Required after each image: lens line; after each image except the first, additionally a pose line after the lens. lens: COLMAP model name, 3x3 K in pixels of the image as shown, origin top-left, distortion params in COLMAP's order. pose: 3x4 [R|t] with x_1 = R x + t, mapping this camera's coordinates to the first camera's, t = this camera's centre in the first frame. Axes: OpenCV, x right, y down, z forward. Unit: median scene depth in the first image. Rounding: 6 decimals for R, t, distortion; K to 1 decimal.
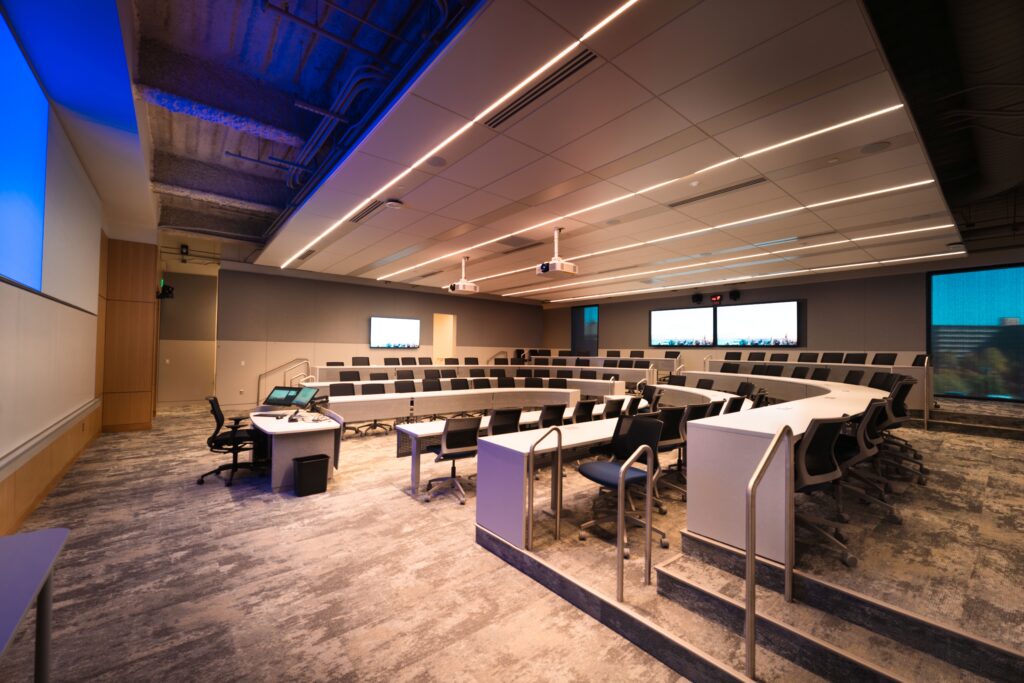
lens RADIAL K [[411.3, 0, 511.3], [0, 411.3, 343.4], [0, 0, 1]] dist [0.000565, 0.000532]
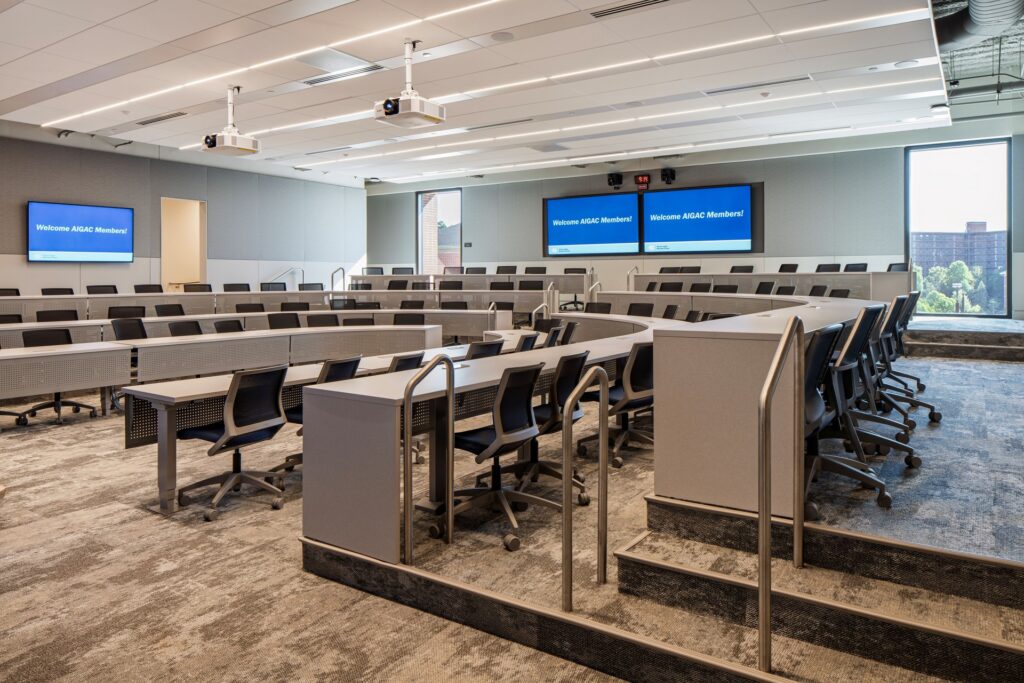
lens RADIAL K [[701.4, 0, 508.6], [0, 701.4, 285.9], [0, 0, 1]] dist [-0.002531, 0.000664]
pose [[0.956912, -0.021035, 0.289615, -0.108742], [0.012735, 0.999453, 0.030513, 0.083692], [-0.290098, -0.025510, 0.956657, 0.009772]]
